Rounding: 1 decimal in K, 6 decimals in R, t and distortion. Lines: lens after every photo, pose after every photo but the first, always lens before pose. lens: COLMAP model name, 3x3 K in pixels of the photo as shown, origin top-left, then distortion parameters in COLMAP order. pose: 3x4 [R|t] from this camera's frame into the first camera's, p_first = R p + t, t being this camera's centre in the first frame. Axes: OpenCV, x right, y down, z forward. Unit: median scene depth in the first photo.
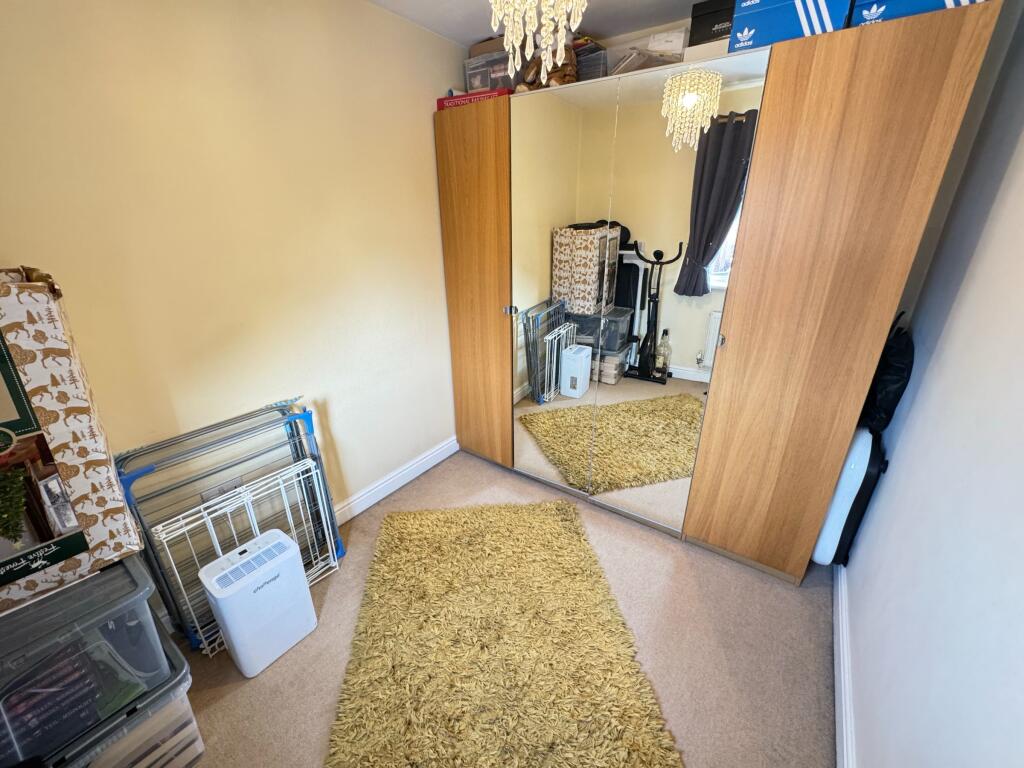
lens RADIAL K [[411.6, 0, 512.0], [0, 411.6, 384.0], [0, 0, 1]] dist [-0.000685, -0.000075]
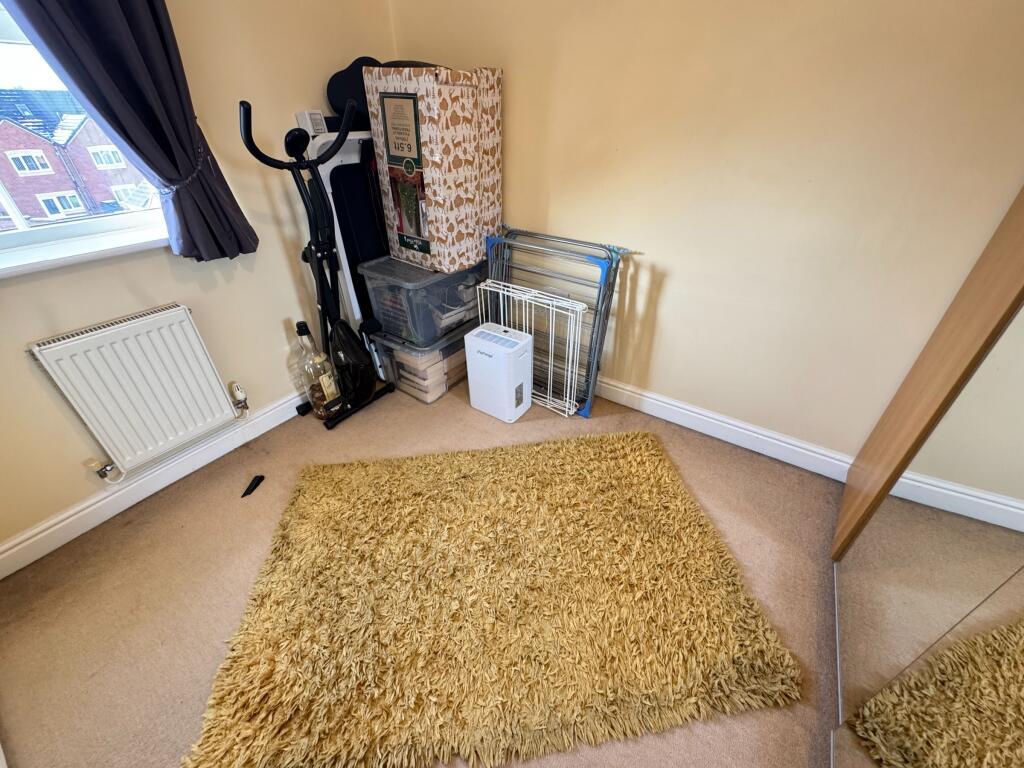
lens RADIAL K [[411.6, 0, 512.0], [0, 411.6, 384.0], [0, 0, 1]] dist [-0.000685, -0.000075]
pose [[0.013075, 0.565569, -0.824597, 0.737432], [-0.365986, 0.770149, 0.522422, -0.215740], [0.930529, 0.294960, 0.217060, 1.131417]]
